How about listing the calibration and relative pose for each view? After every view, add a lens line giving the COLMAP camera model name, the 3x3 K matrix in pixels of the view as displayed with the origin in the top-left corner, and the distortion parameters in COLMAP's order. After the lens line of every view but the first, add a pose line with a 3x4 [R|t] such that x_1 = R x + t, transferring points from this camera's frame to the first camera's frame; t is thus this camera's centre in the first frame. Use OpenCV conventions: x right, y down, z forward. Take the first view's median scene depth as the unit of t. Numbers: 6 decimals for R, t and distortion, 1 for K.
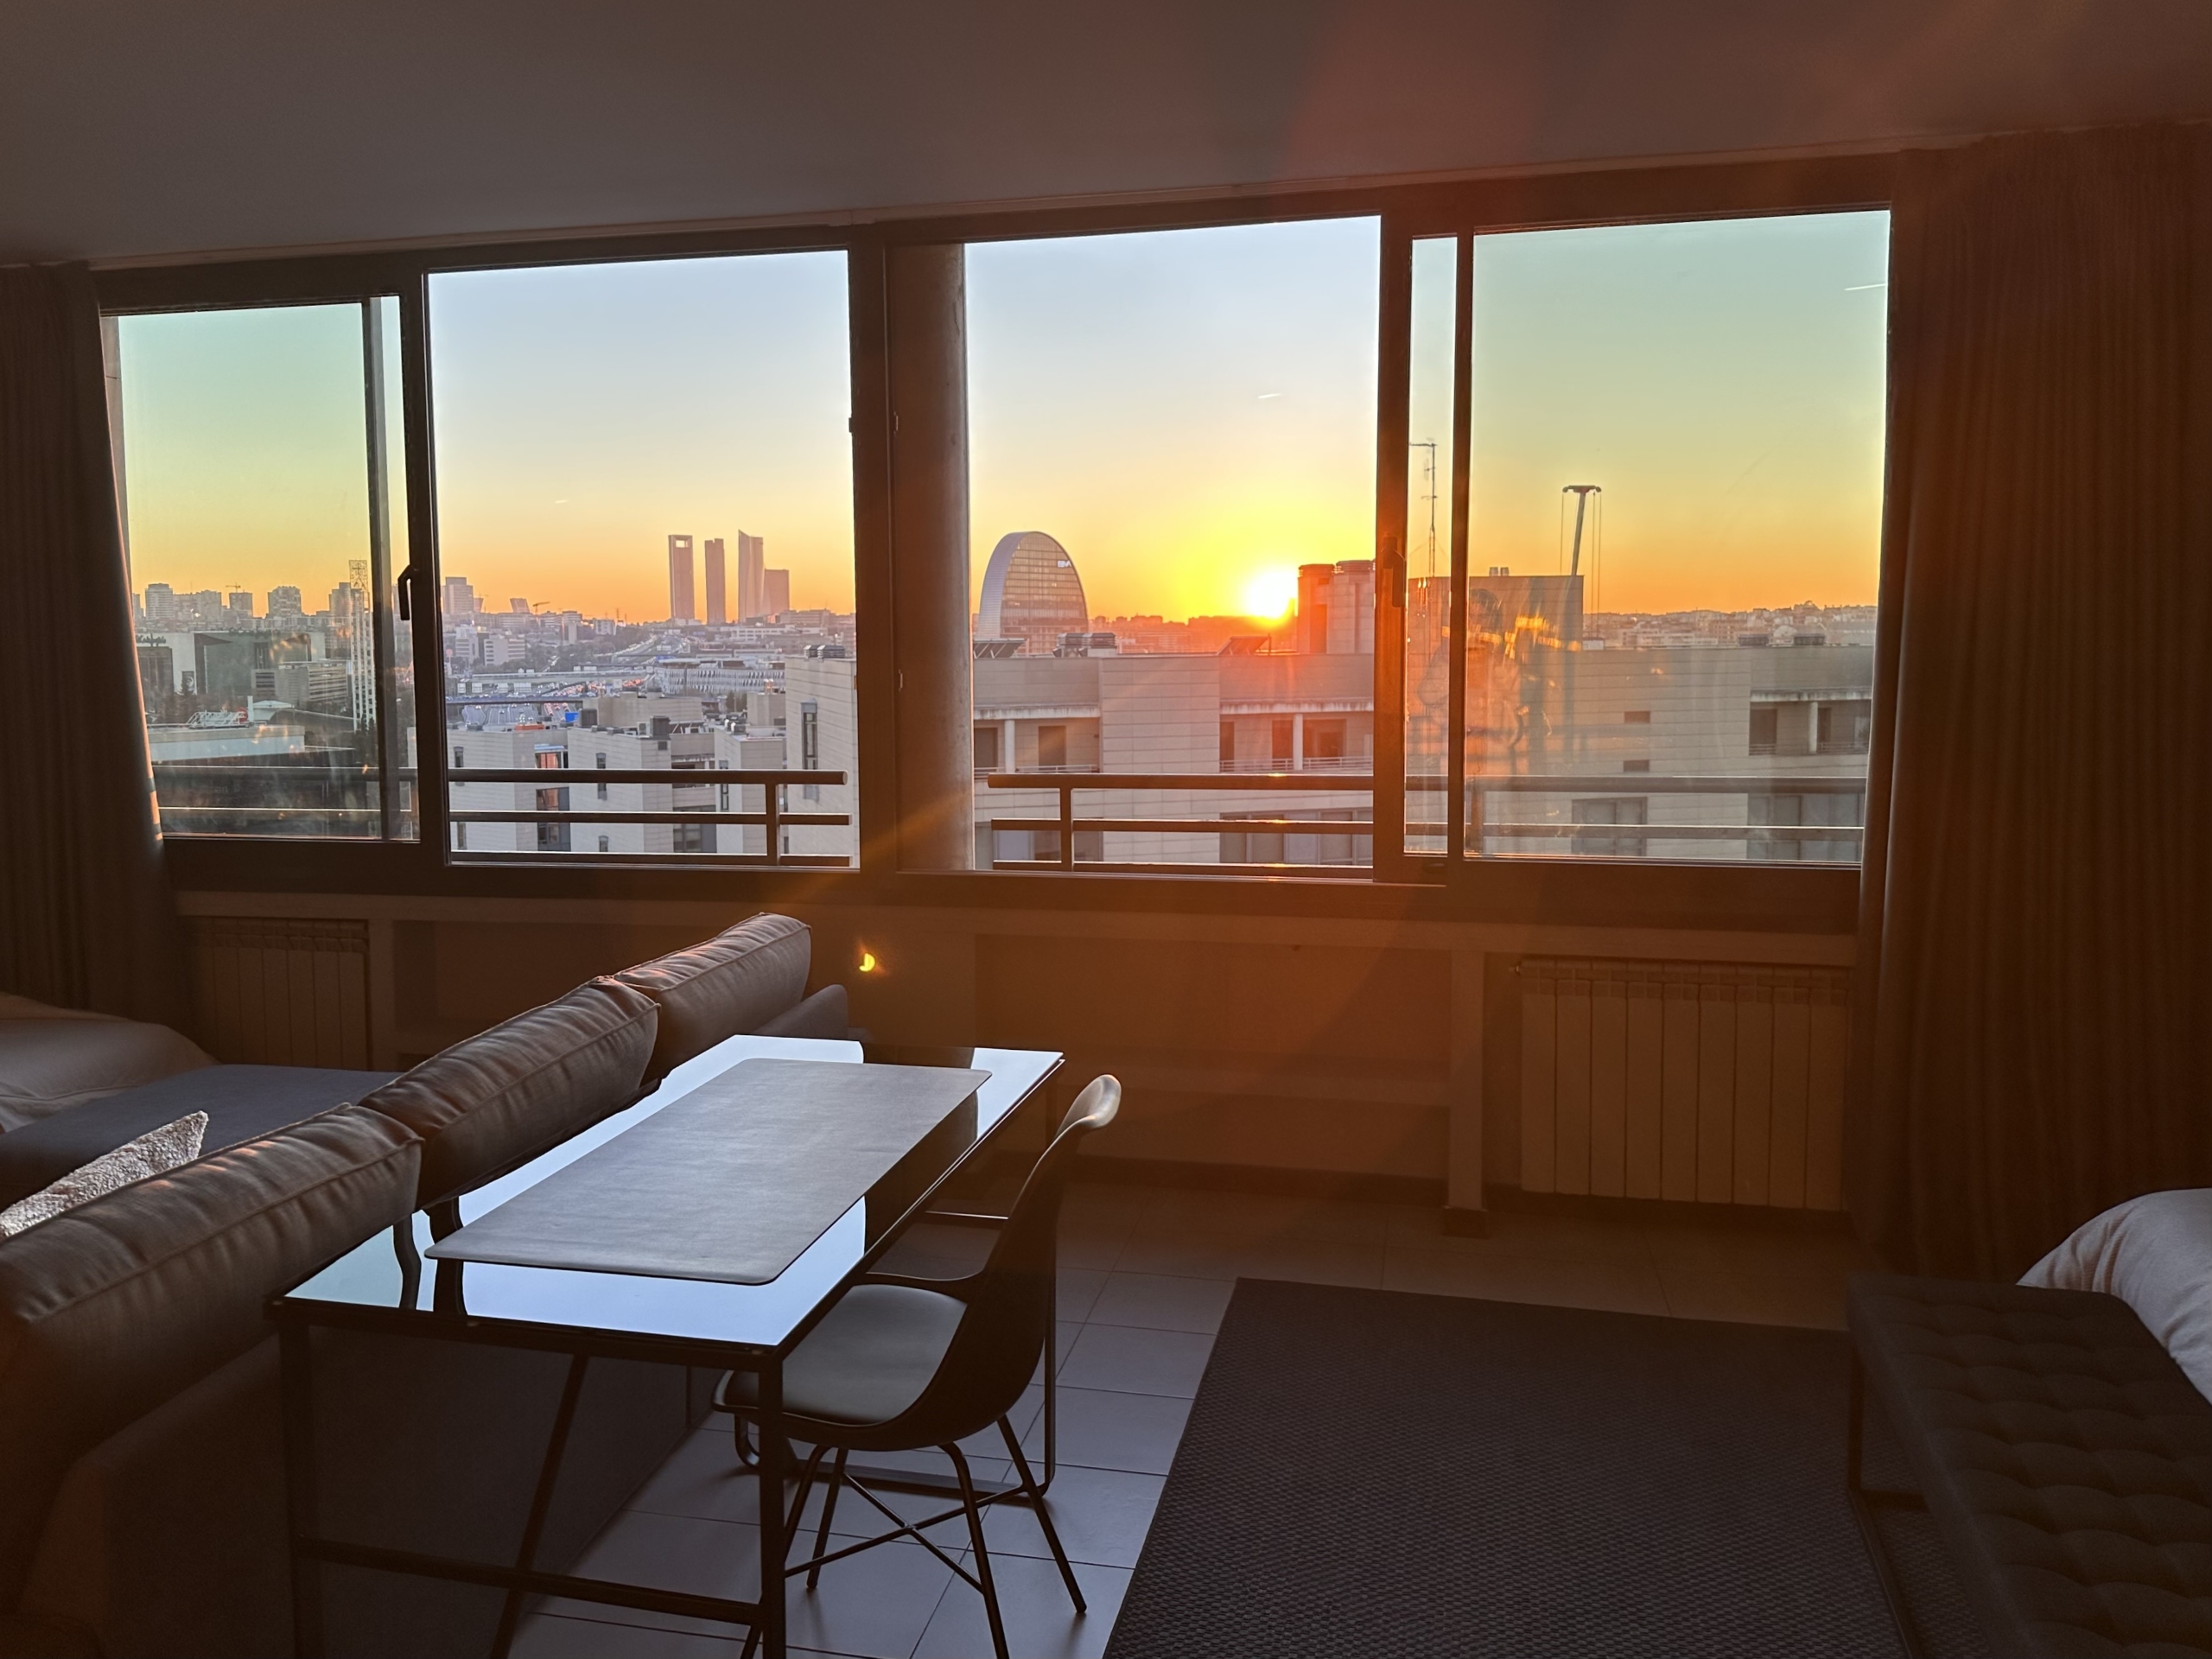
lens RADIAL K [[1728.6, 0, 1105.0], [0, 1728.6, 782.8], [0, 0, 1]] dist [0.068166, -0.116856]
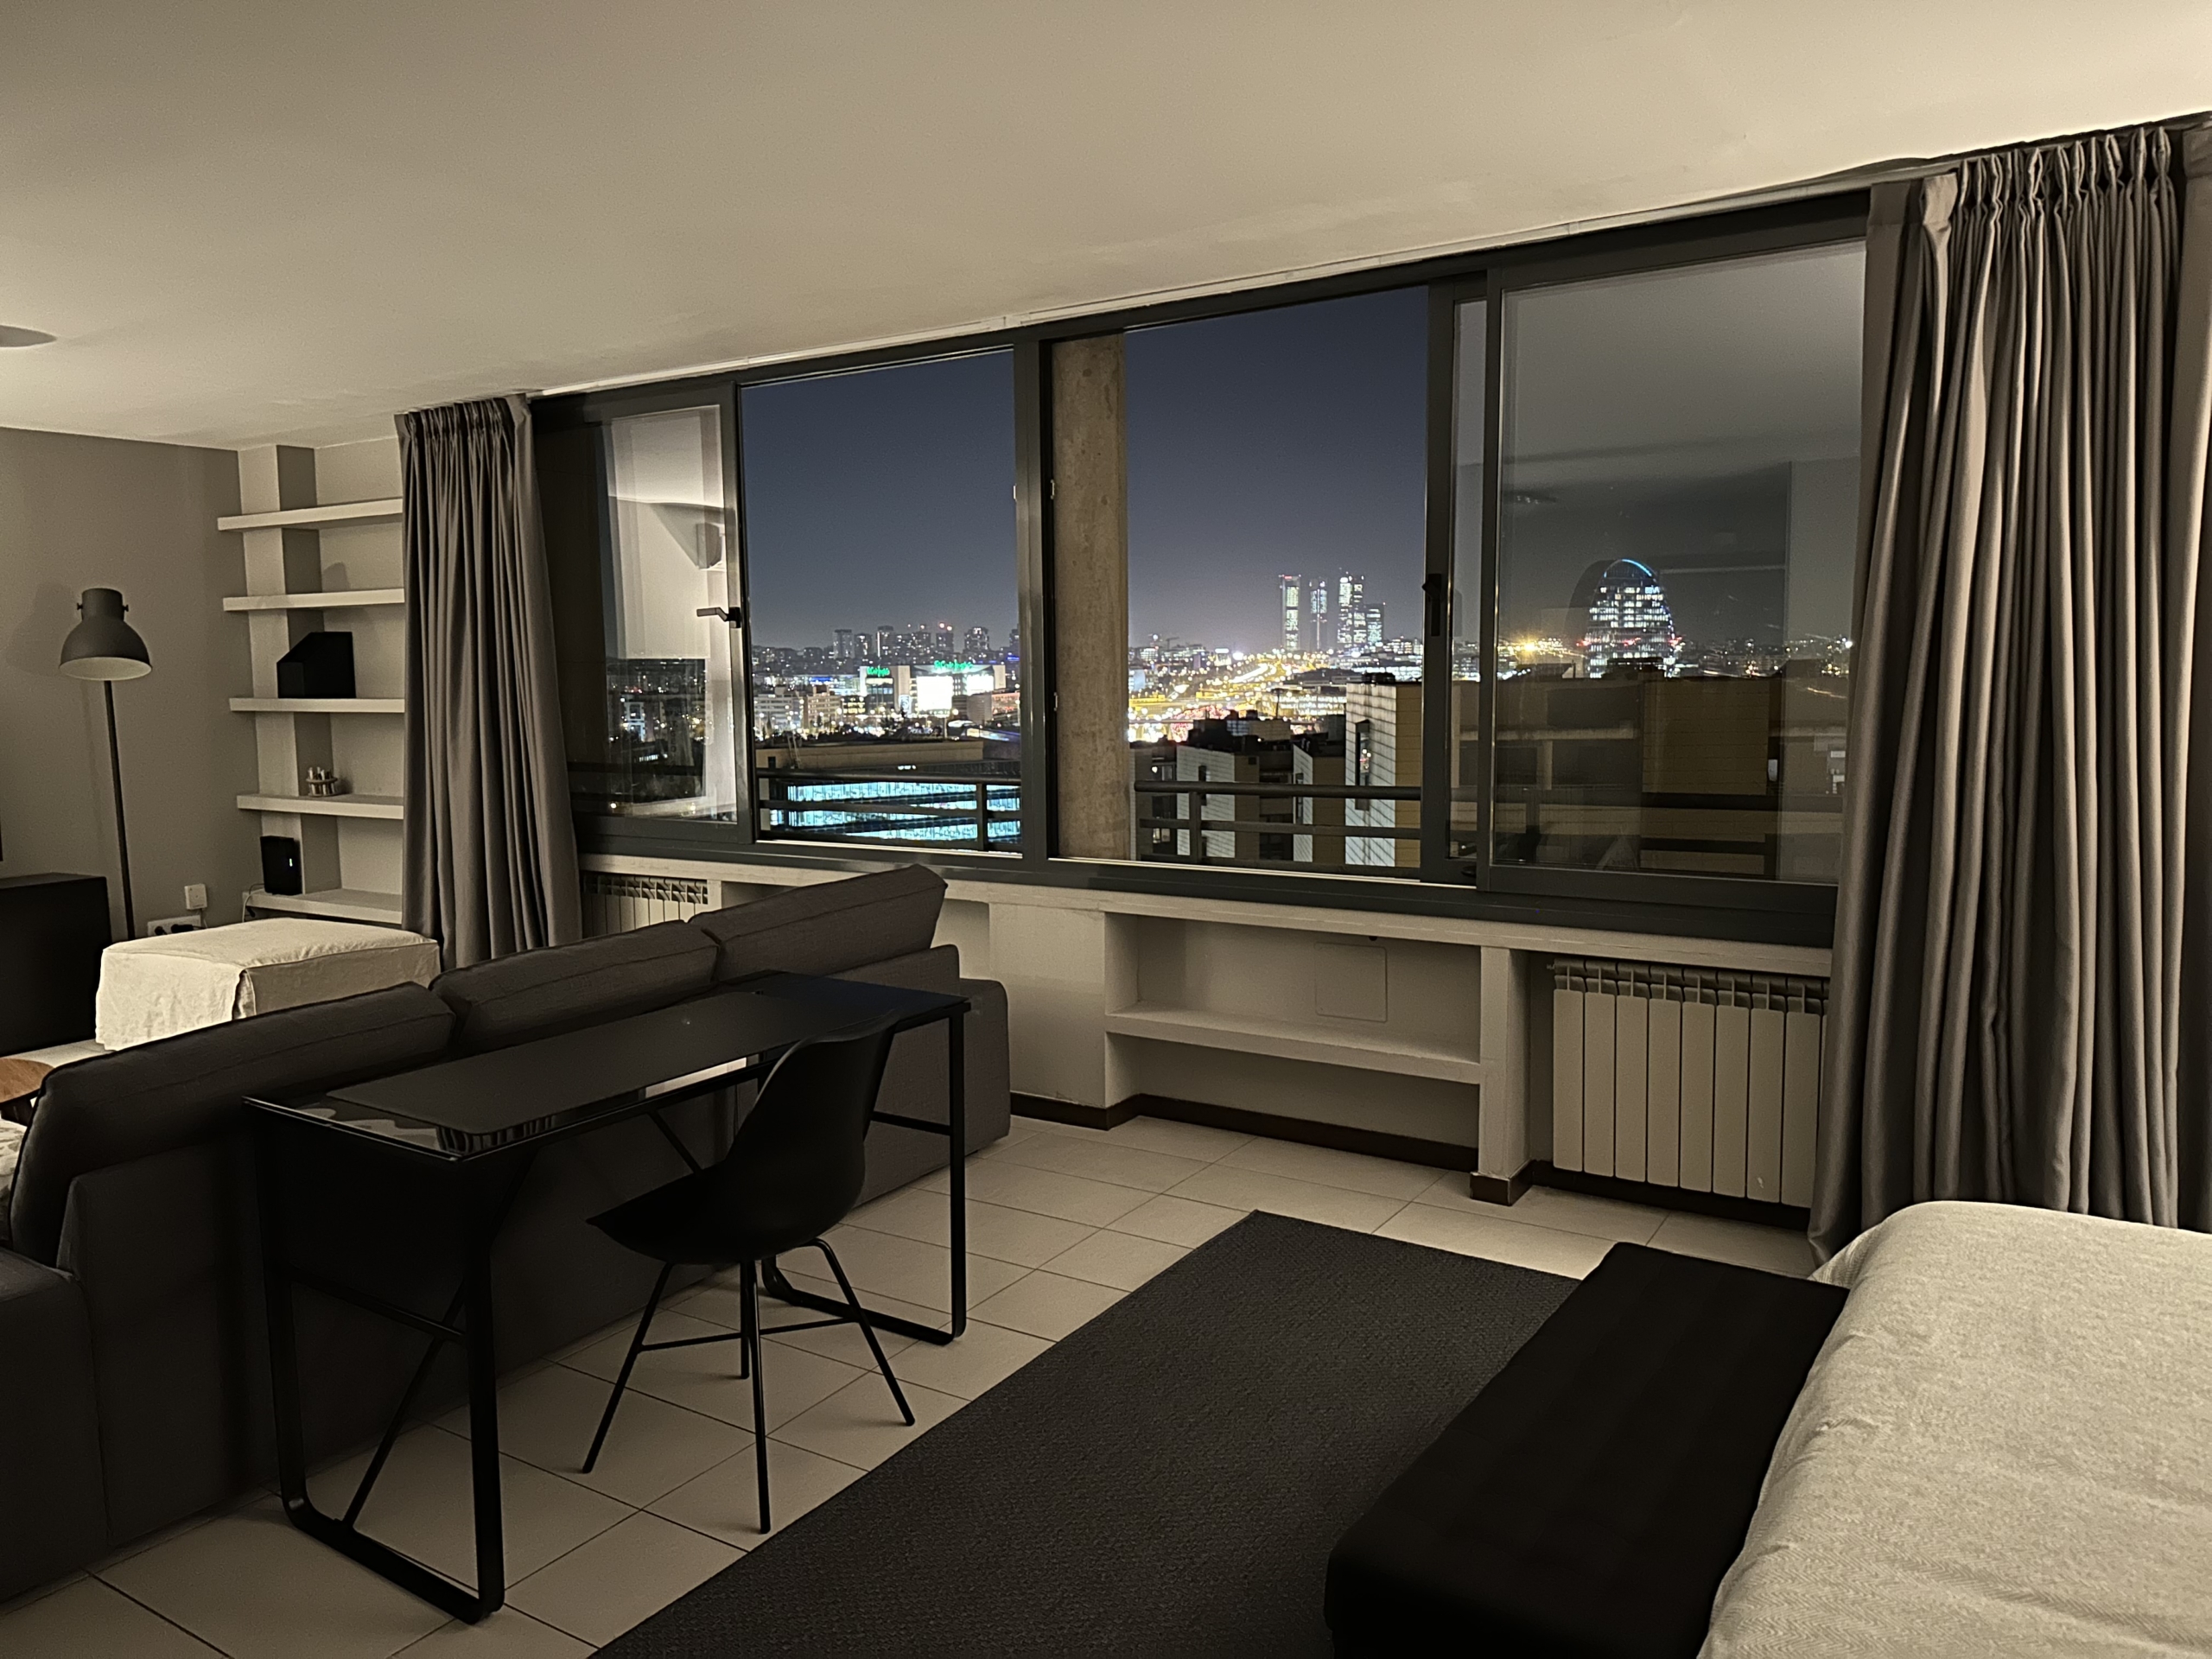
lens RADIAL K [[1557.4, 0, 1102.5], [0, 1557.4, 836.6], [0, 0, 1]] dist [0.064161, -0.065506]
pose [[0.936379, 0.031307, -0.349592, 0.287428], [-0.022507, 0.999320, 0.029206, 0.003697], [0.350269, -0.019480, 0.936447, -0.017160]]
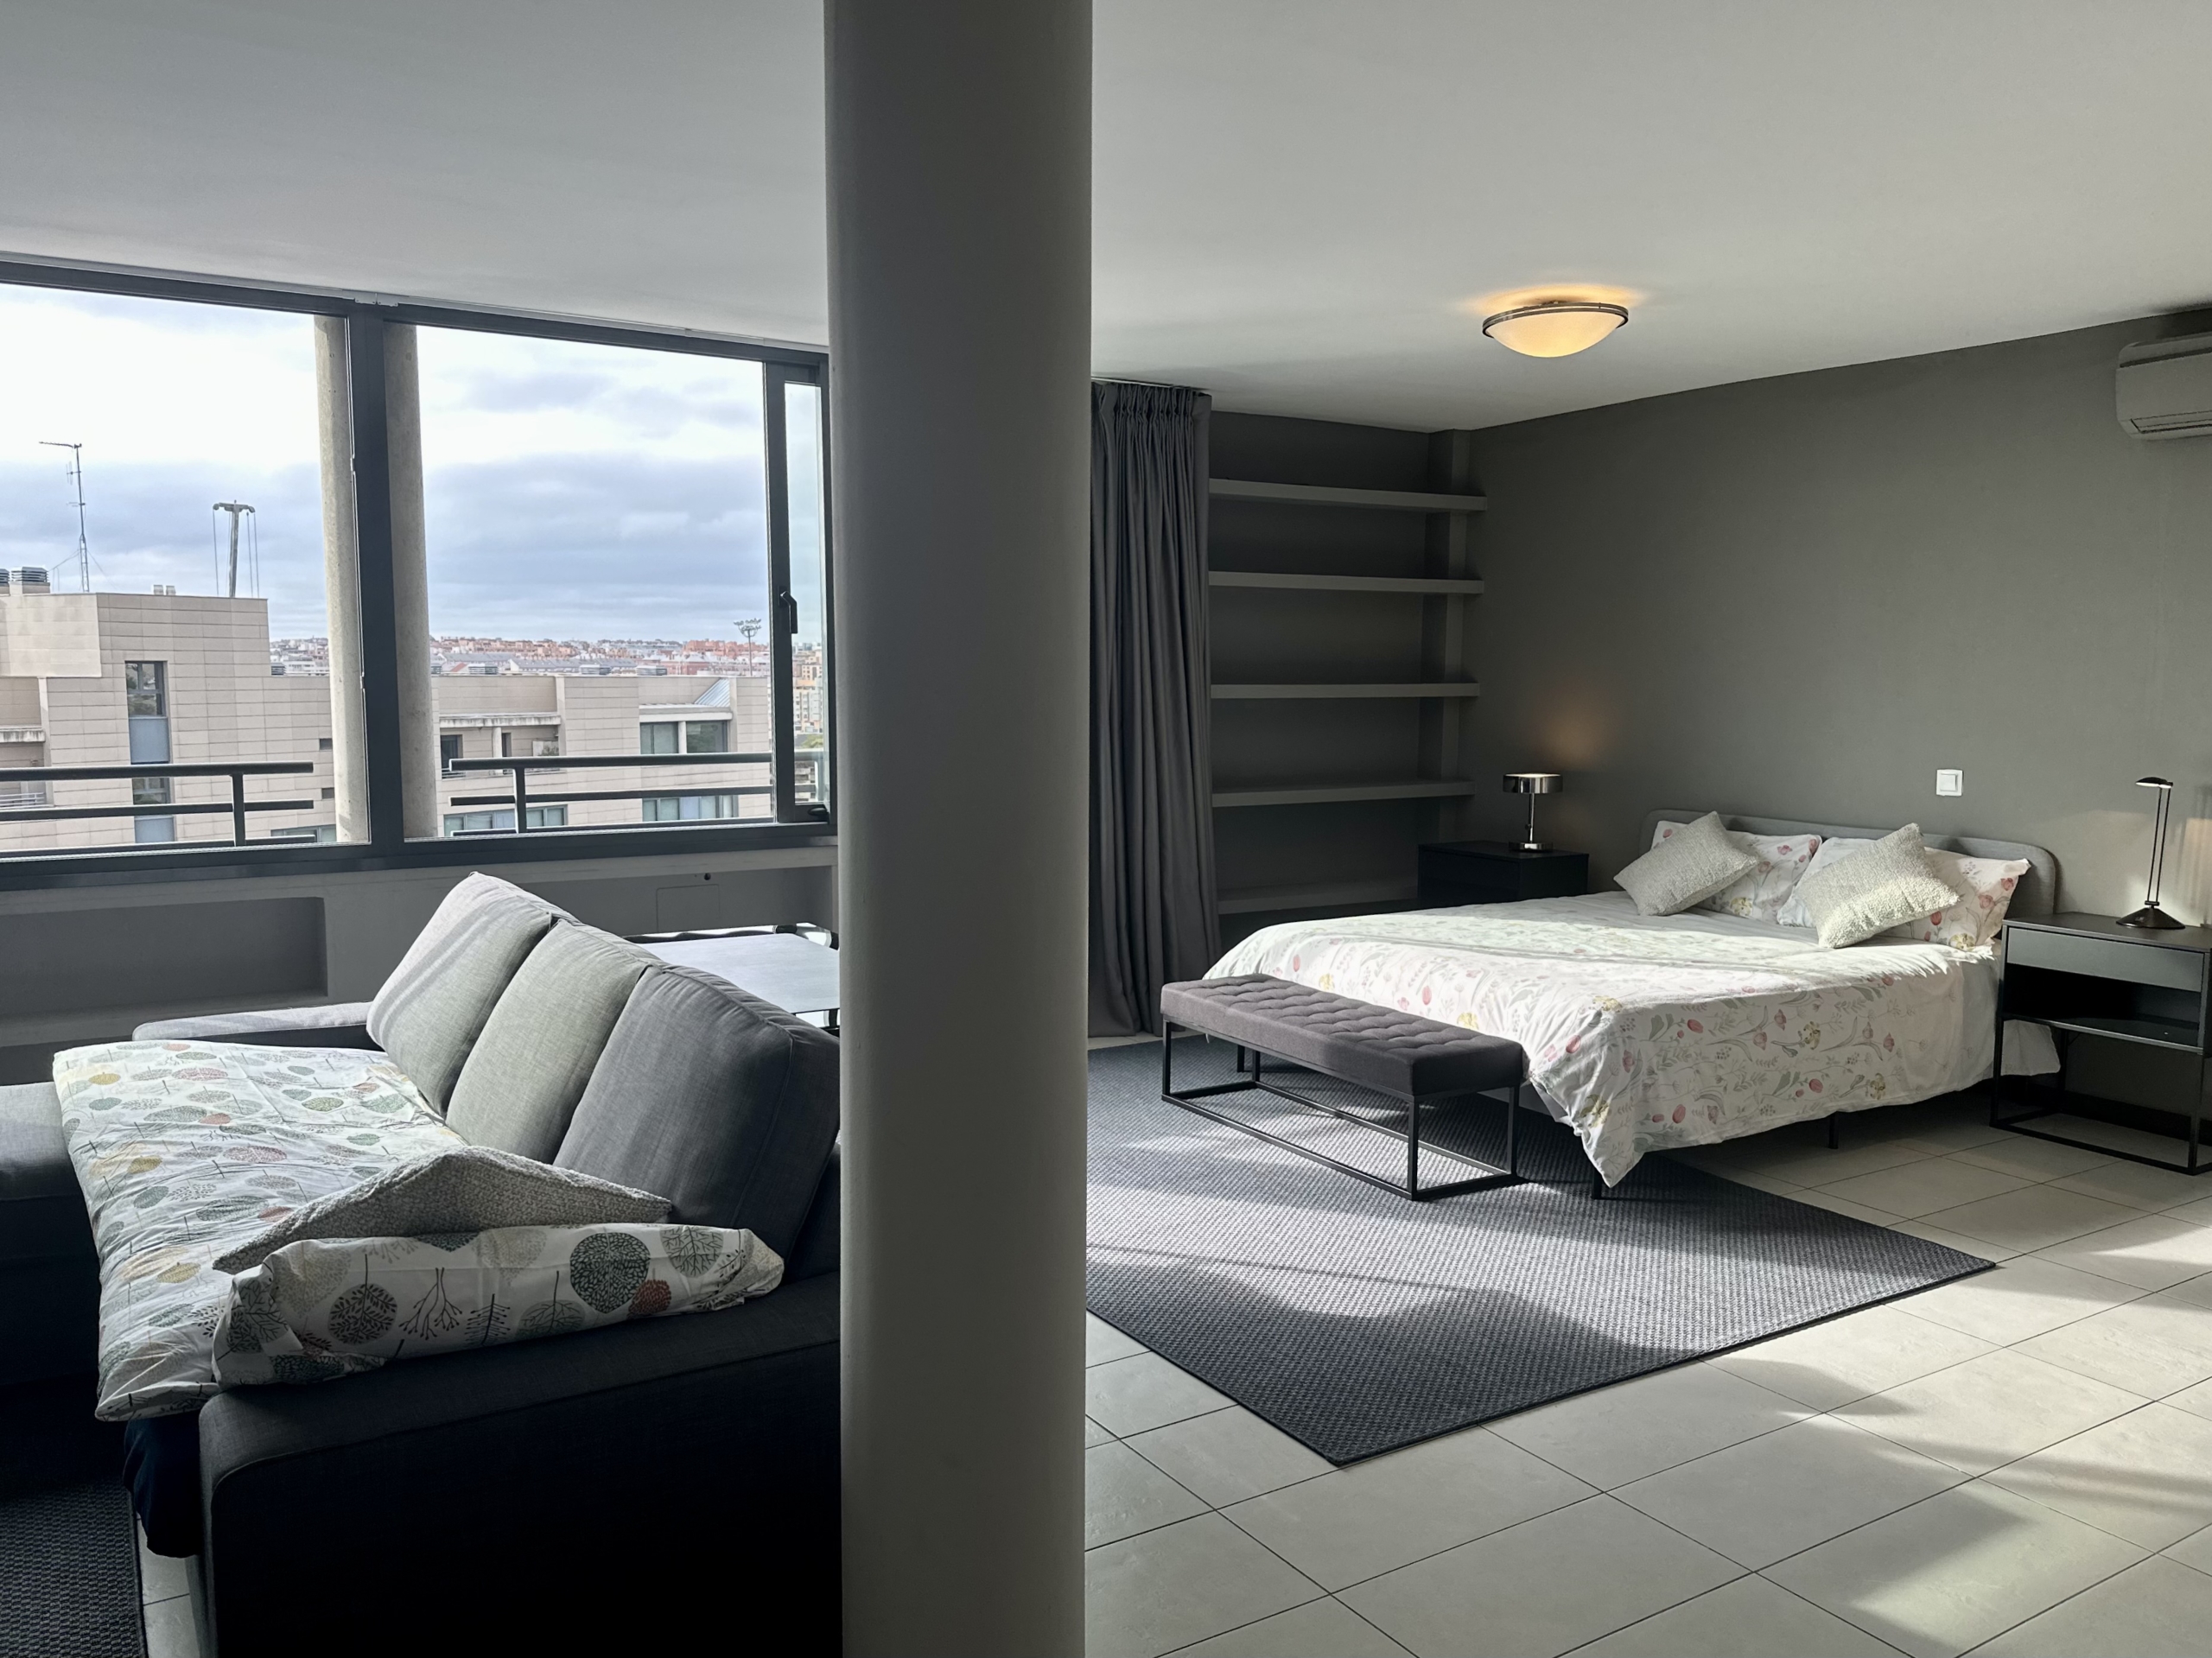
lens RADIAL K [[1683.0, 0, 1111.9], [0, 1683.0, 829.2], [0, 0, 1]] dist [0.014840, 0.003279]
pose [[0.726911, -0.053273, 0.684663, -0.550139], [0.044780, 0.998542, 0.030152, 0.028466], [-0.685270, 0.008741, 0.728236, -0.193950]]
